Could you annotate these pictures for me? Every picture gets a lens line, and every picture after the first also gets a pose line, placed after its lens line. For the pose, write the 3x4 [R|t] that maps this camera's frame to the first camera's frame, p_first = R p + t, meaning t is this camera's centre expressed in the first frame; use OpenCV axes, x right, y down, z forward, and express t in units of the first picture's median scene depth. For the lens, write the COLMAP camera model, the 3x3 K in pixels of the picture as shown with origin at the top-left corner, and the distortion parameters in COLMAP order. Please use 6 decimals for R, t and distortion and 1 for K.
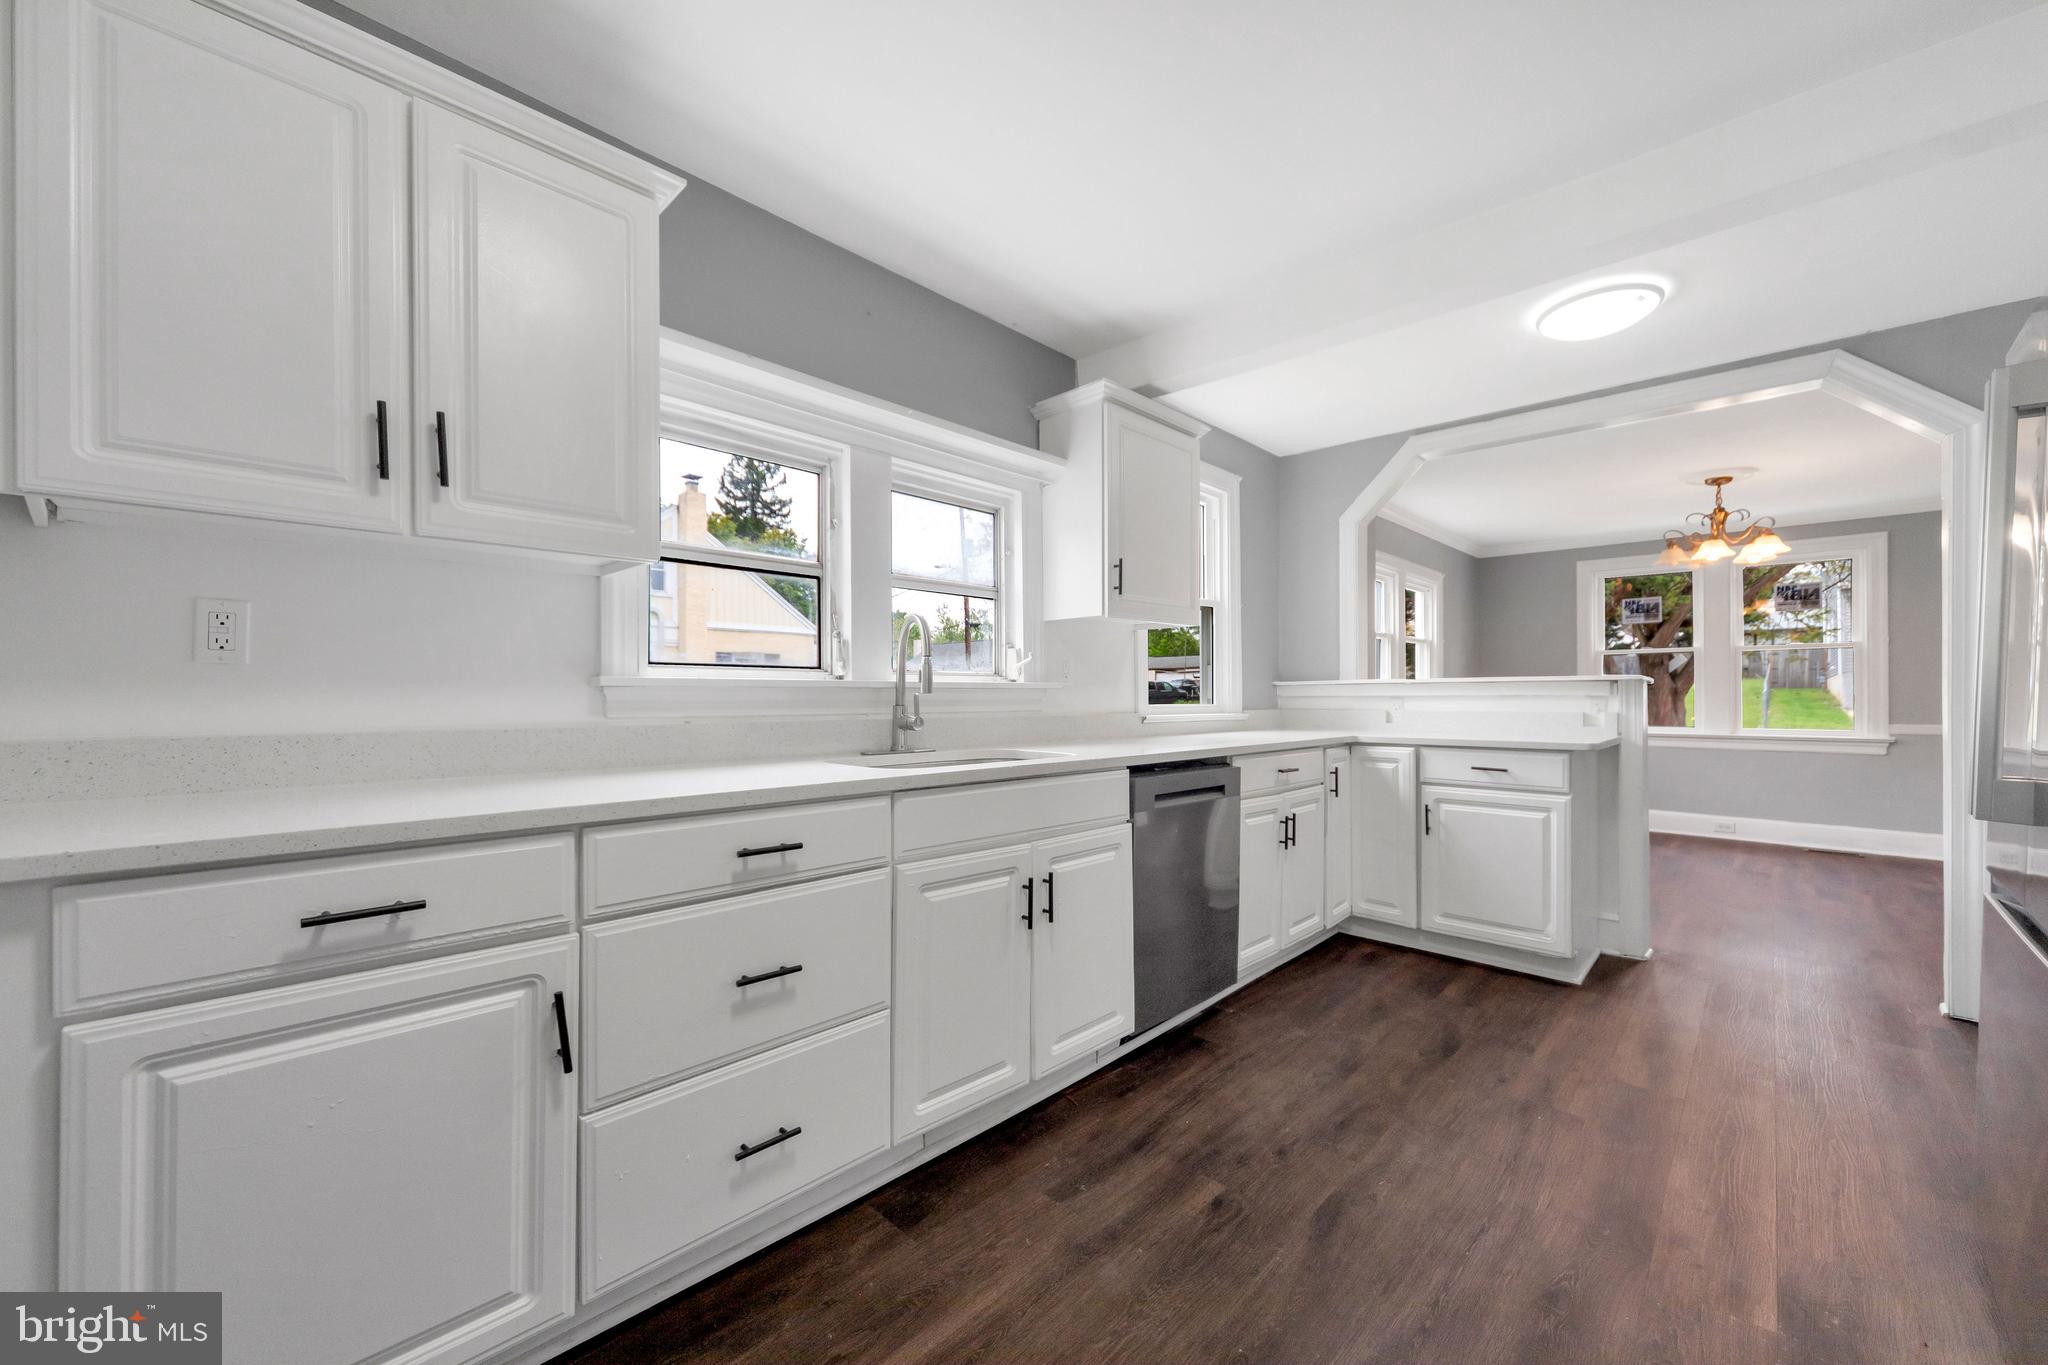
lens RADIAL K [[784.9, 0, 1033.8], [0, 784.9, 692.5], [0, 0, 1]] dist [0.002579, -0.000018]
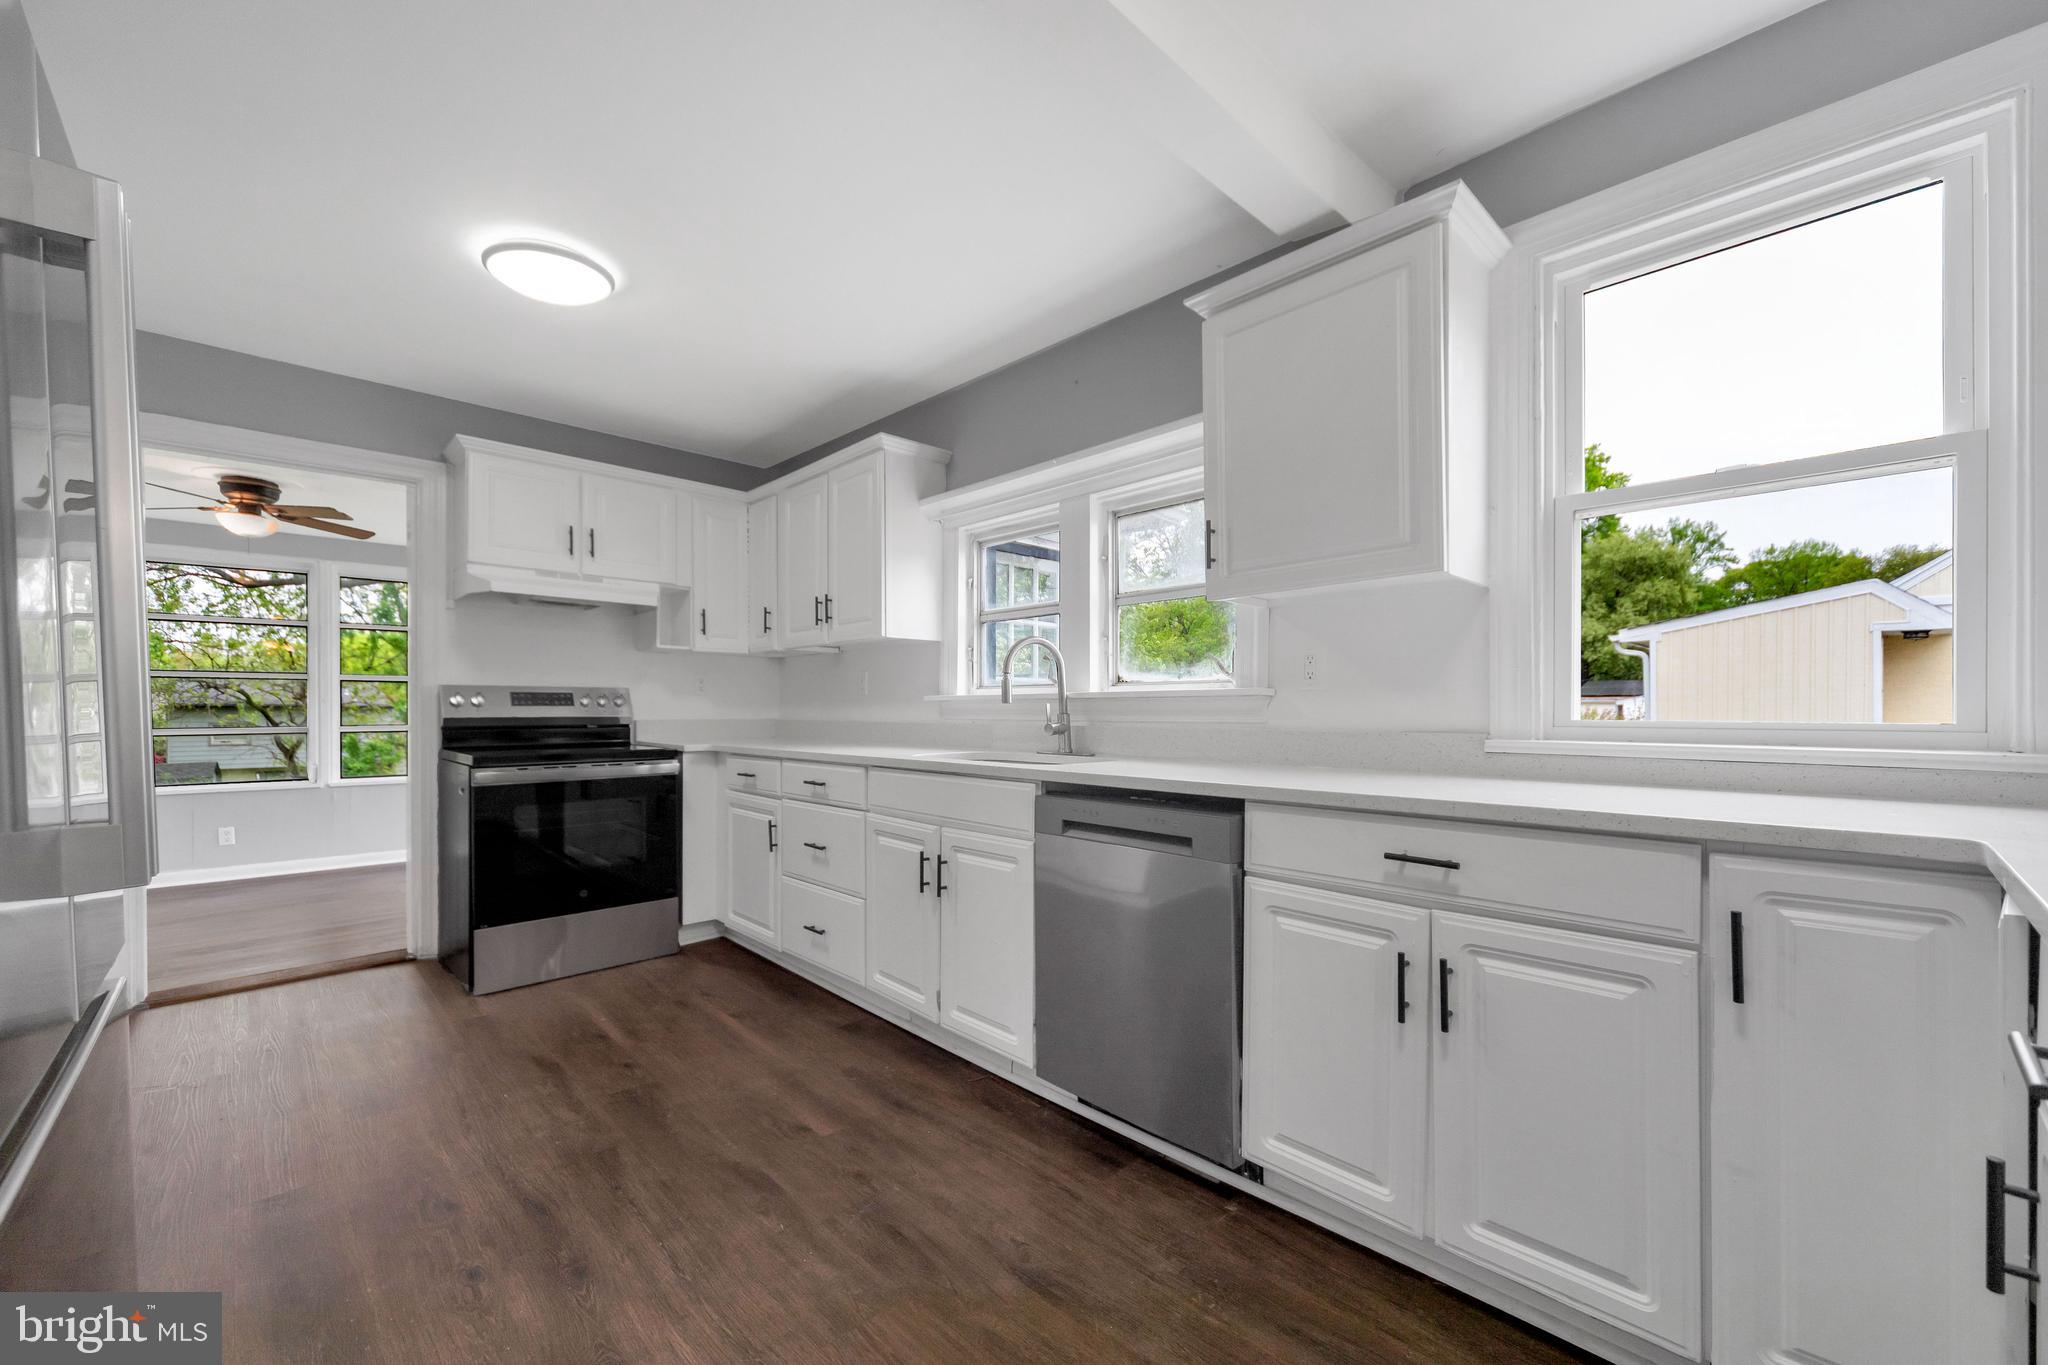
lens RADIAL K [[815.1, 0, 1025.3], [0, 815.1, 713.7], [0, 0, 1]] dist [-0.006084, -0.001450]
pose [[-0.050010, -0.000006, -0.998749, 0.966893], [0.002038, 0.999998, -0.000108, 0.014546], [0.998747, -0.002041, -0.050010, 0.933397]]
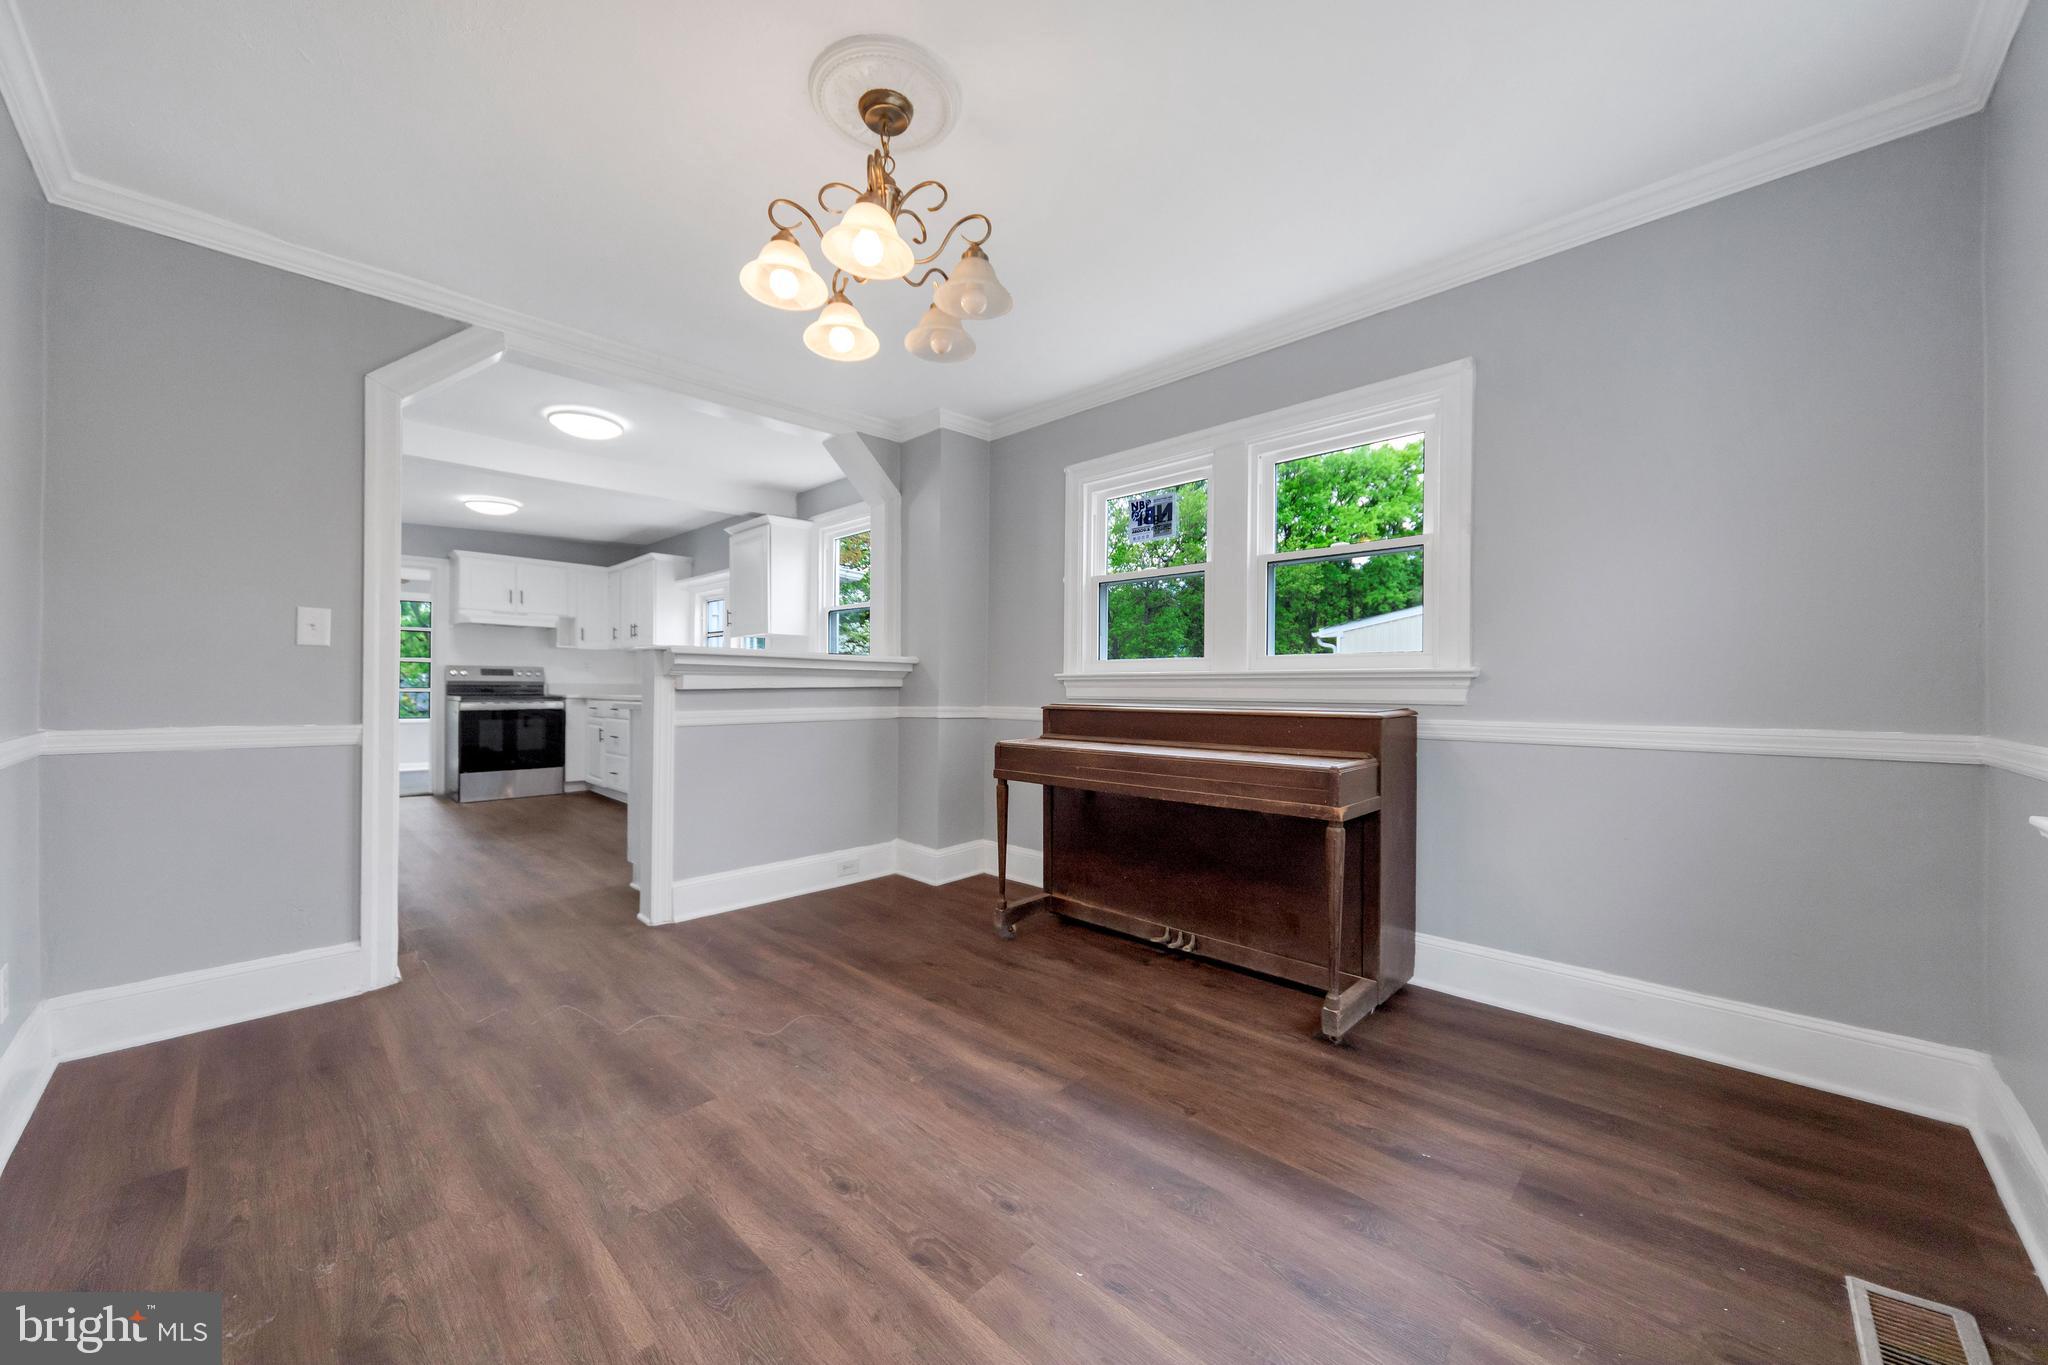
lens RADIAL K [[754.0, 0, 1037.5], [0, 754.0, 690.2], [0, 0, 1]] dist [0.007680, -0.000277]
pose [[-0.021726, -0.002713, -0.999760, 2.172086], [-0.001540, 0.999995, -0.002680, 0.053119], [0.999763, 0.001481, -0.021730, 1.937887]]
